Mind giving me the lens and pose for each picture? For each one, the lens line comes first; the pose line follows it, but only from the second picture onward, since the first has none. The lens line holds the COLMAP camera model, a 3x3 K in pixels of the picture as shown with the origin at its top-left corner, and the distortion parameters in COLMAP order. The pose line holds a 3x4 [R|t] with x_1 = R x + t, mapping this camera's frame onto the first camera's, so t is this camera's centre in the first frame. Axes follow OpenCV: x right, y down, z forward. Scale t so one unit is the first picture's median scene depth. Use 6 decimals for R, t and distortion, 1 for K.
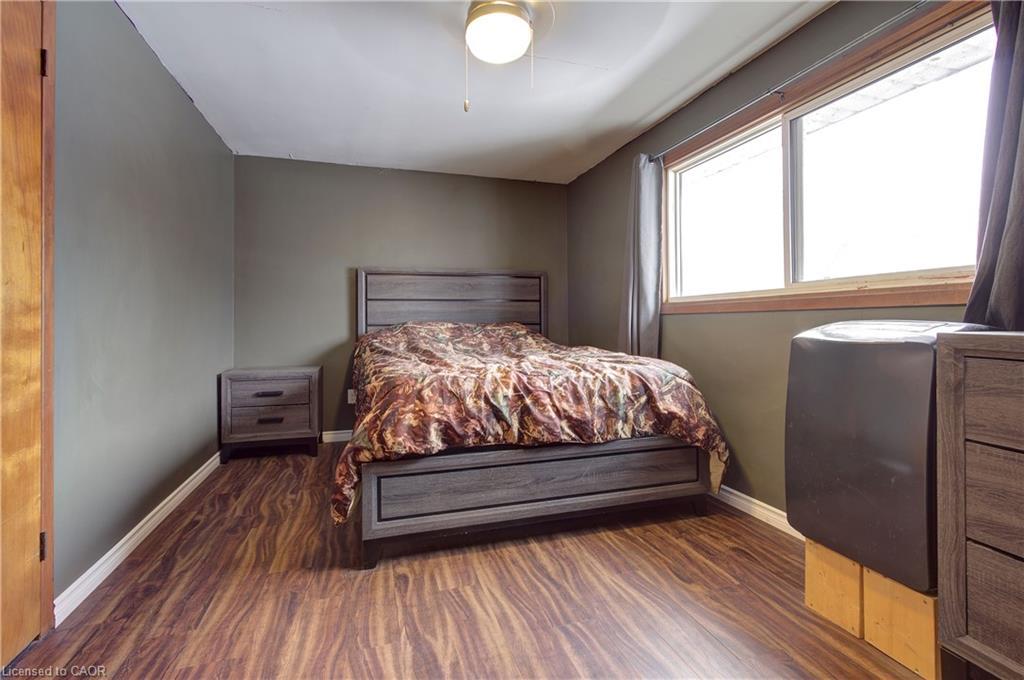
lens RADIAL K [[465.0, 0, 510.8], [0, 465.0, 316.7], [0, 0, 1]] dist [-0.000909, 0.000635]
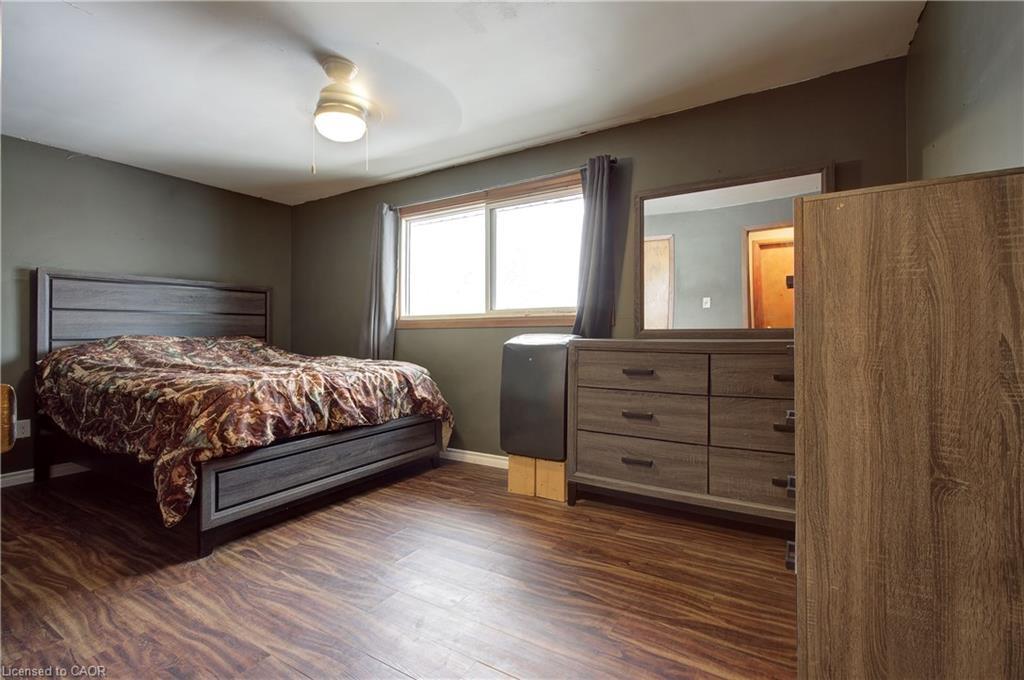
lens RADIAL K [[464.6, 0, 512.4], [0, 464.6, 338.3], [0, 0, 1]] dist [0.002462, 0.000482]
pose [[0.749629, -0.007468, 0.661816, -0.448312], [-0.004377, 0.999859, 0.016240, -0.002227], [-0.661844, -0.015070, 0.749490, -0.290289]]
